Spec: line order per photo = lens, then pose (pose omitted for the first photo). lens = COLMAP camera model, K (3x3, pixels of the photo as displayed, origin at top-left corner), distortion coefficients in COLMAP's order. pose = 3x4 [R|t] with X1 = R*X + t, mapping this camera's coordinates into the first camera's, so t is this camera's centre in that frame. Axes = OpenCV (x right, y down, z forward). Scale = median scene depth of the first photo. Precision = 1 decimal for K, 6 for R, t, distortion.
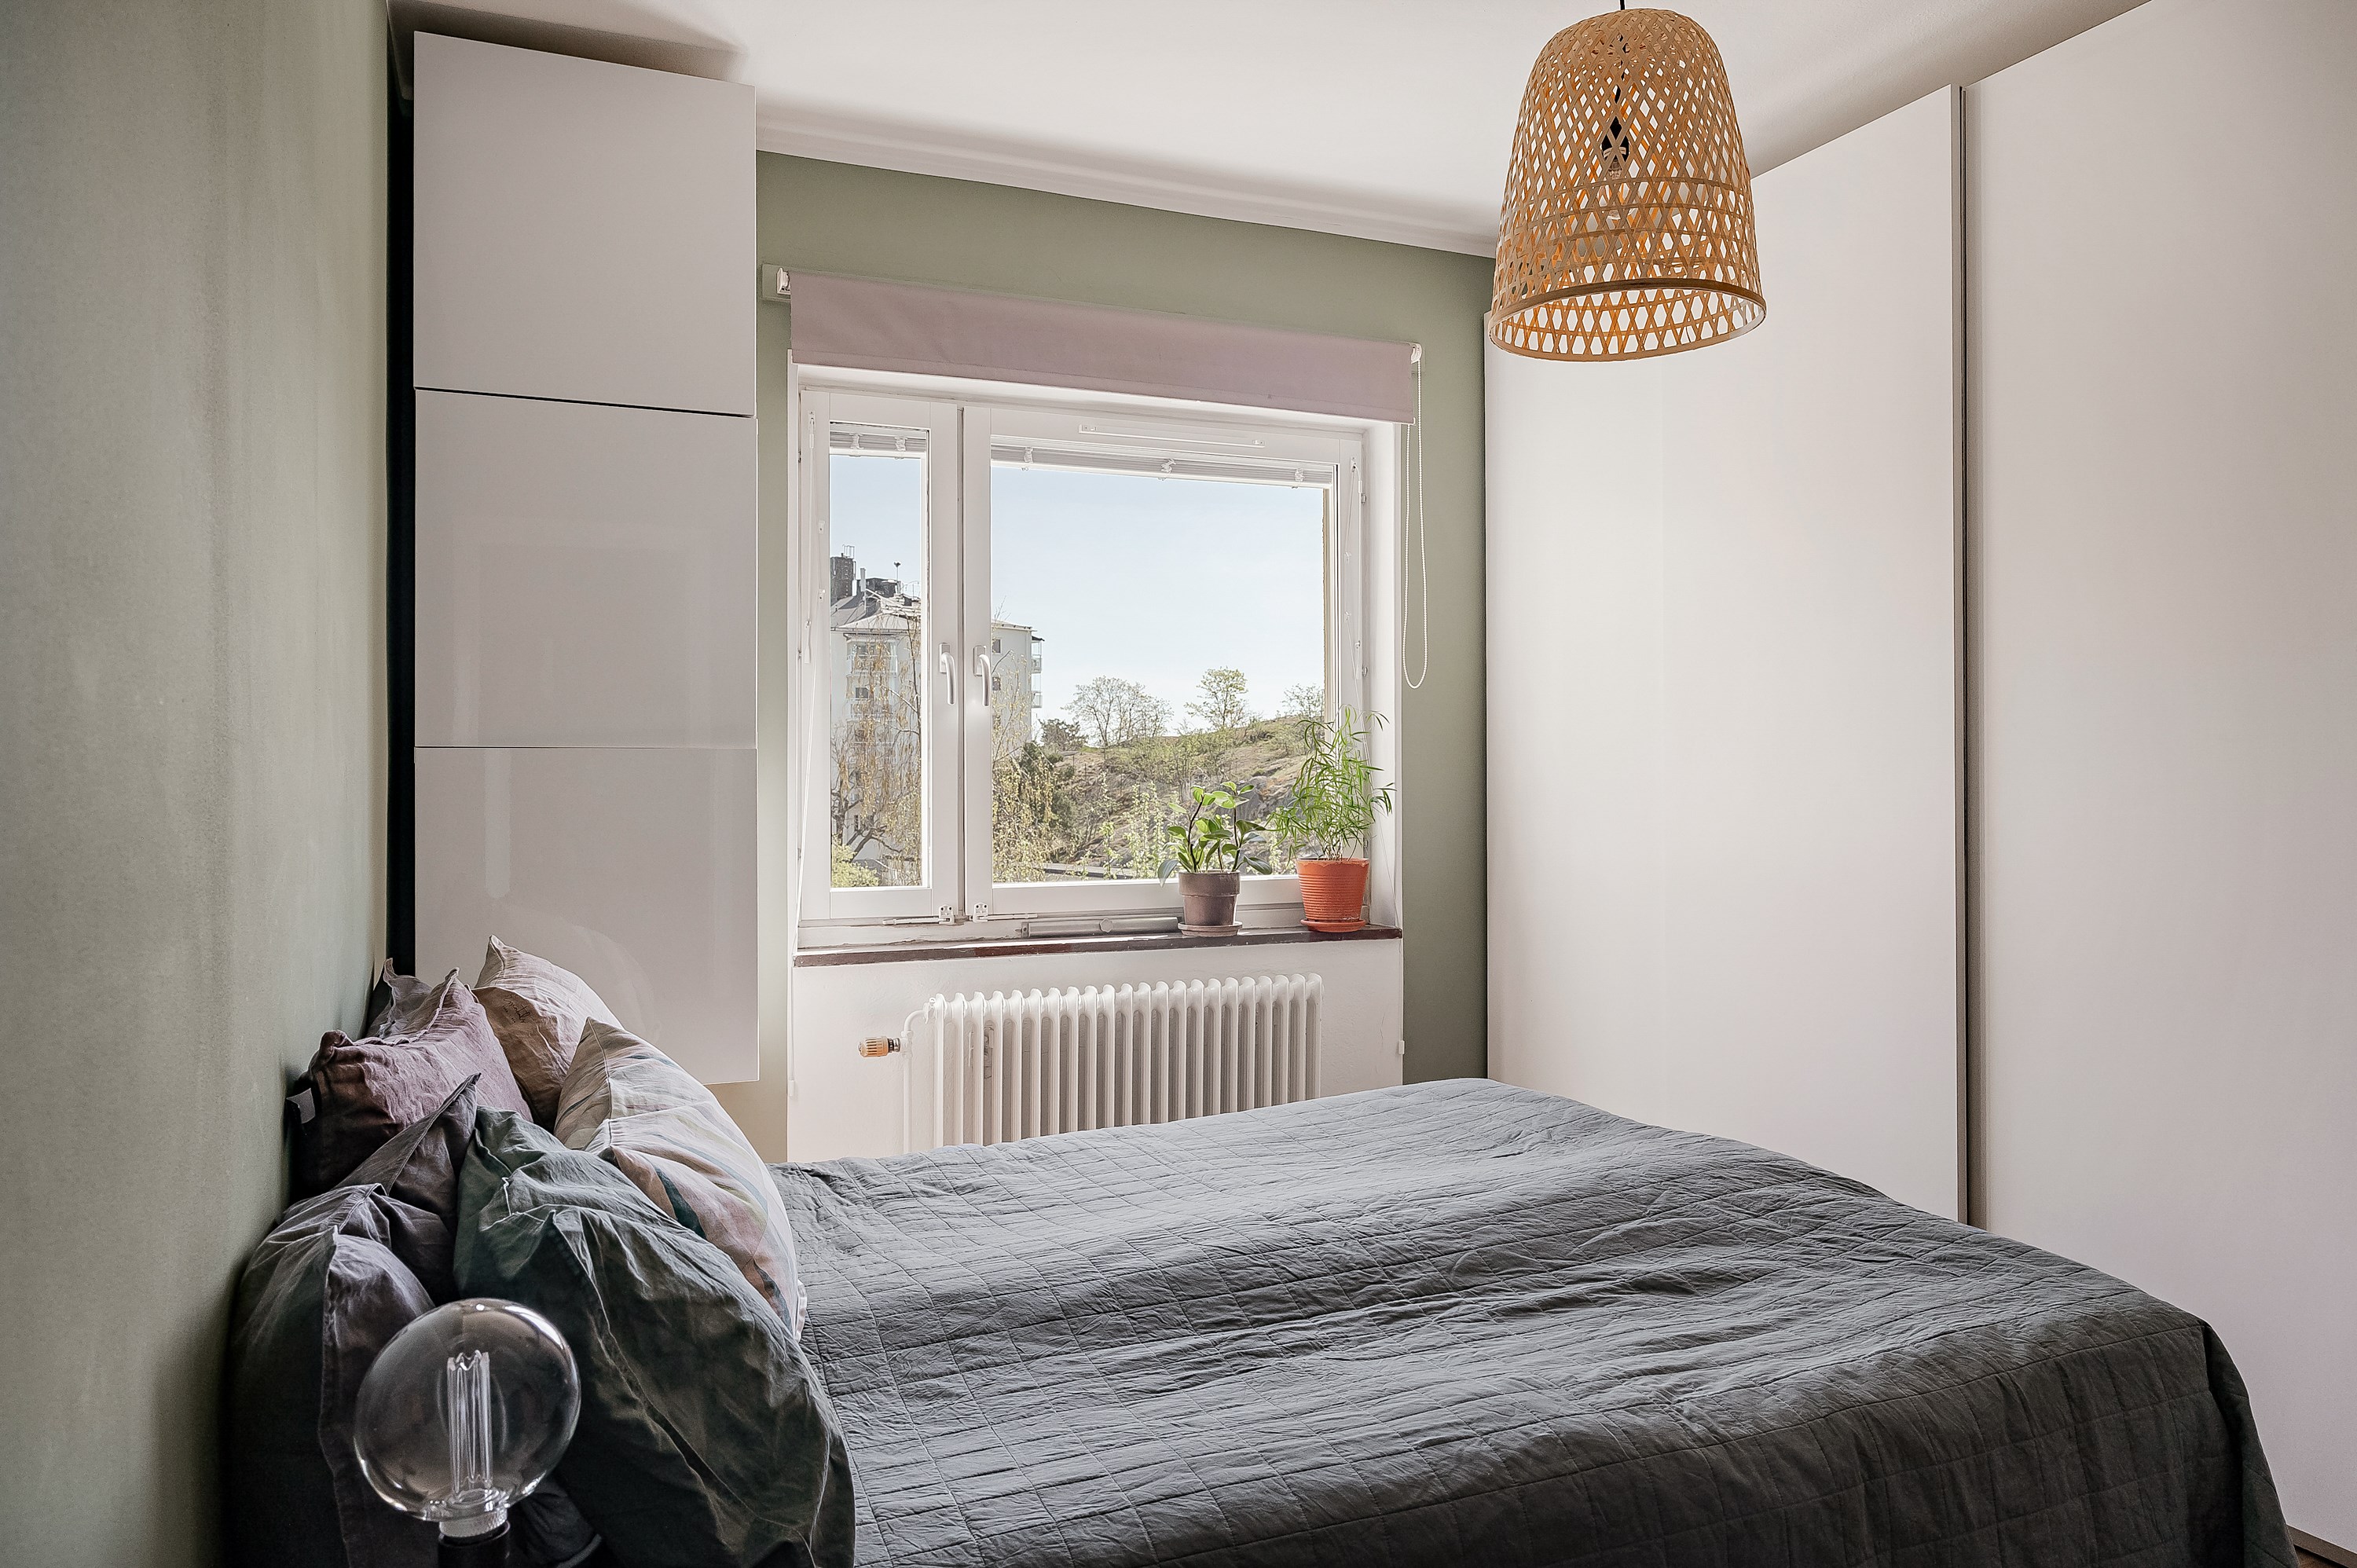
lens RADIAL K [[1643.0, 0, 1178.5], [0, 1643.0, 784.0], [0, 0, 1]] dist [-0.007887, 0.000628]
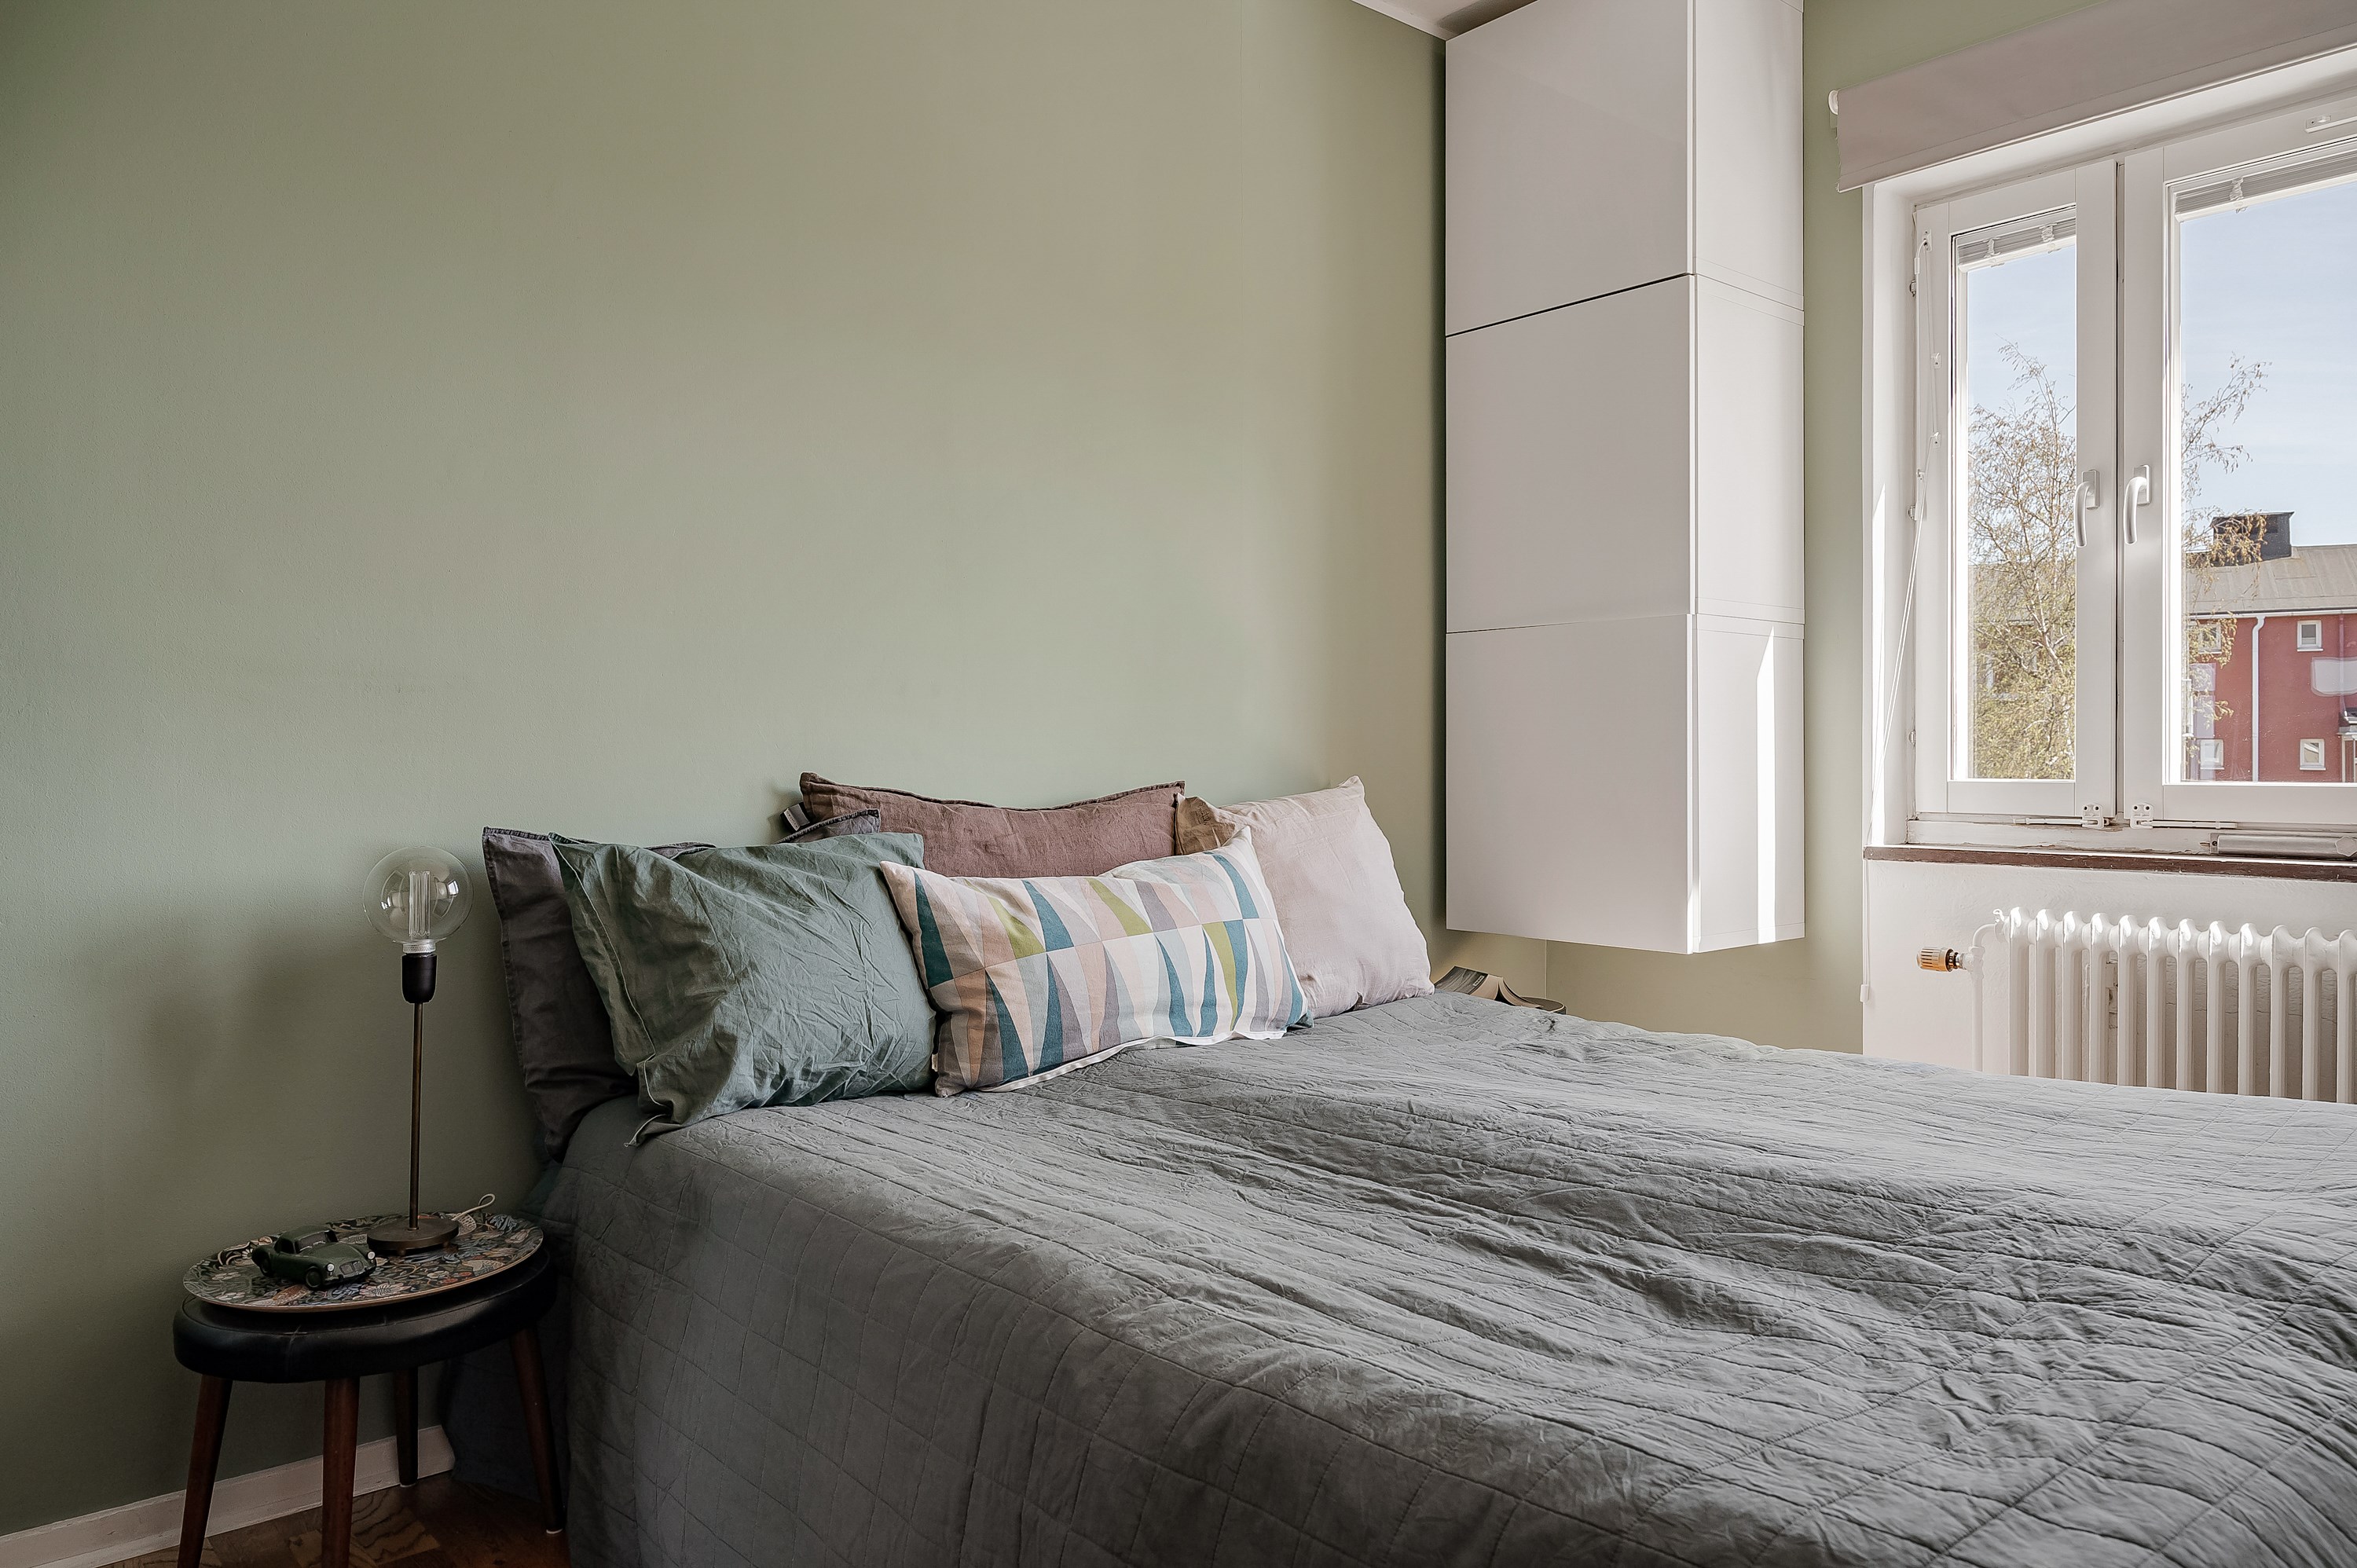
lens RADIAL K [[1643.0, 0, 1178.5], [0, 1643.0, 784.0], [0, 0, 1]] dist [-0.007887, 0.000628]
pose [[0.267275, 0.012045, -0.963545, 0.874054], [-0.002611, 0.999927, 0.011775, 0.098691], [0.963617, -0.000632, 0.267287, 0.649002]]
